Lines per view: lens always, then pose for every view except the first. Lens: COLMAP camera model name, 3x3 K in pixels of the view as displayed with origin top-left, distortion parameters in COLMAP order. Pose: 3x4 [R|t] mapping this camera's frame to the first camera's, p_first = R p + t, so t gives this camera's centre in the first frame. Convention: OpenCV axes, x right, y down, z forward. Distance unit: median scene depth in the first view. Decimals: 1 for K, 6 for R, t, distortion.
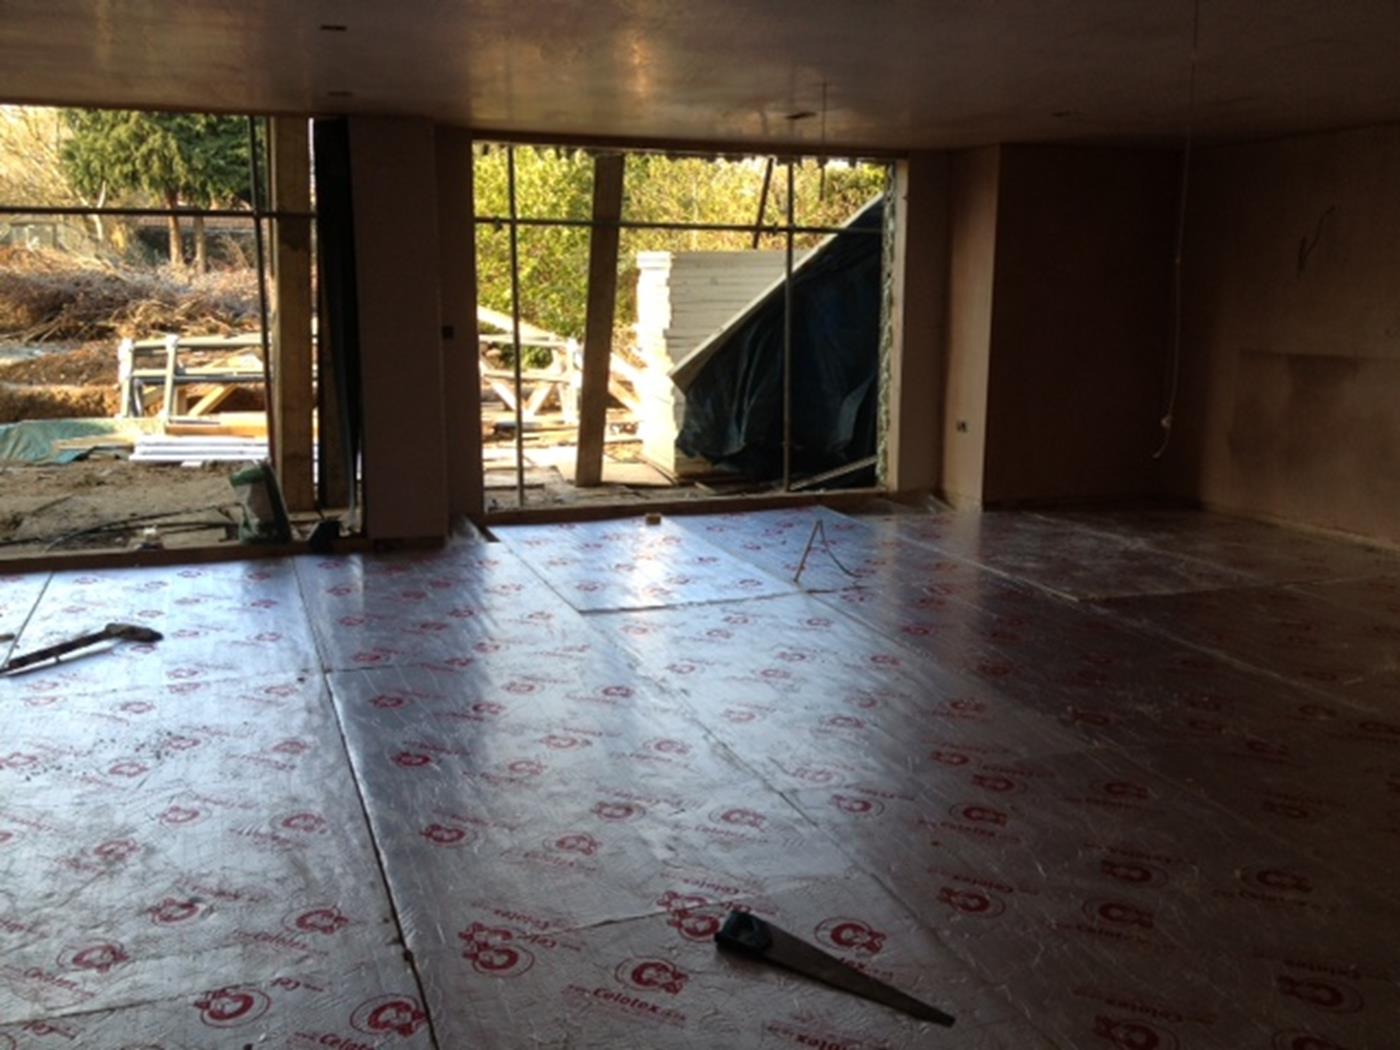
lens RADIAL K [[1291.8, 0, 700.0], [0, 1291.8, 525.0], [0, 0, 1]] dist [0.213636, -0.499339]
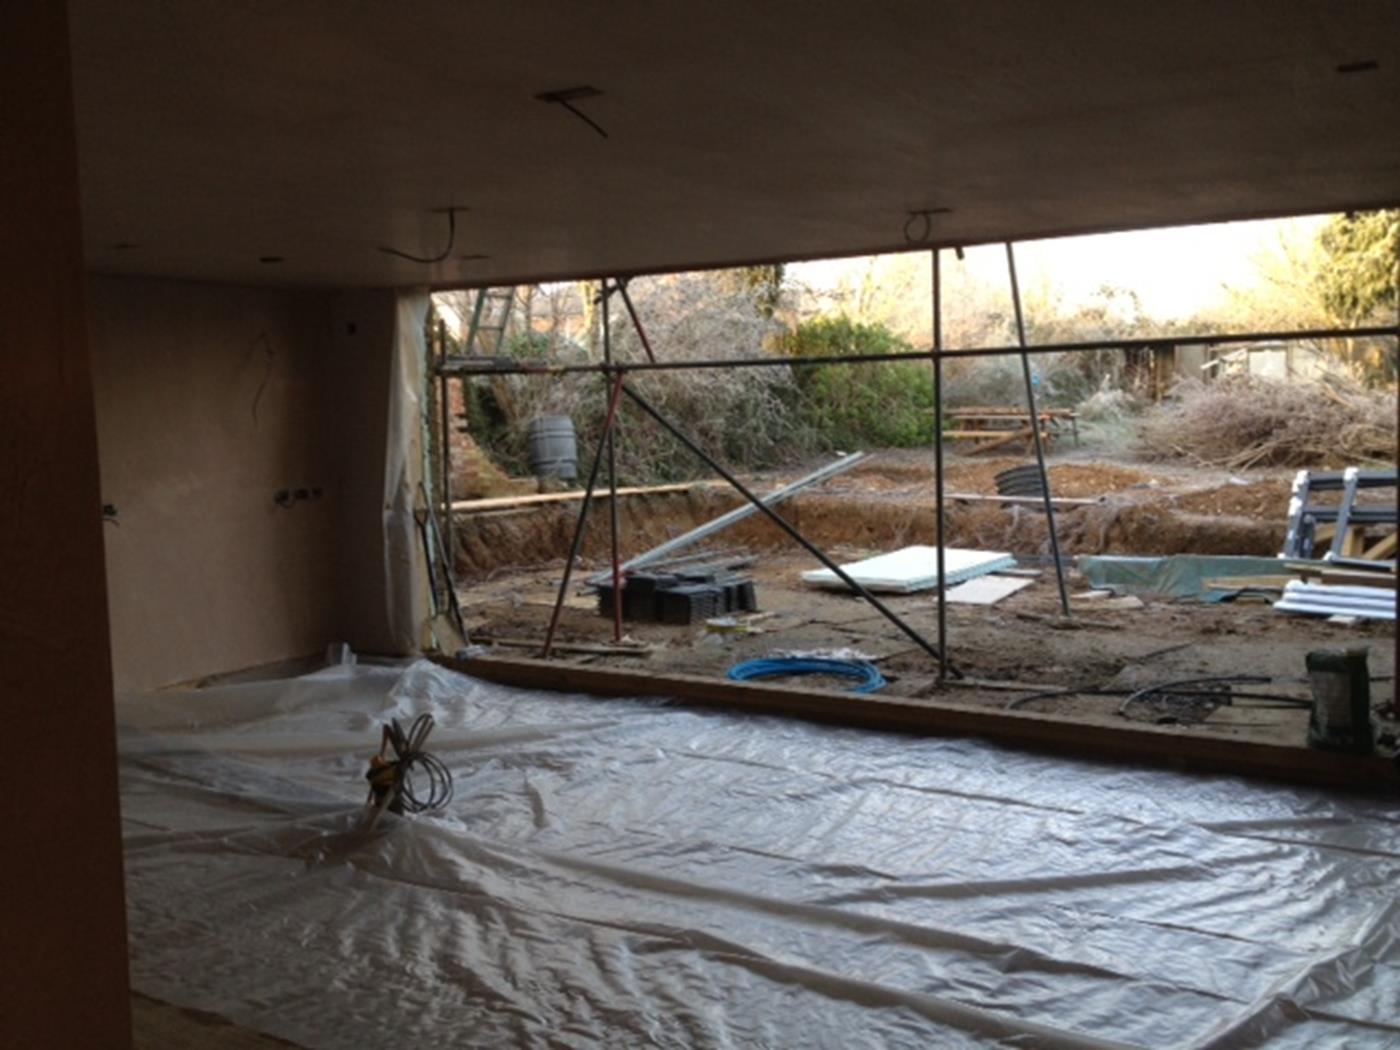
lens RADIAL K [[1291.8, 0, 700.0], [0, 1291.8, 525.0], [0, 0, 1]] dist [0.213636, -0.499339]
pose [[0.627957, 0.041447, -0.777144, 0.012148], [-0.111038, 0.993136, -0.036755, -0.022511], [0.770286, 0.109373, 0.628249, 0.107383]]
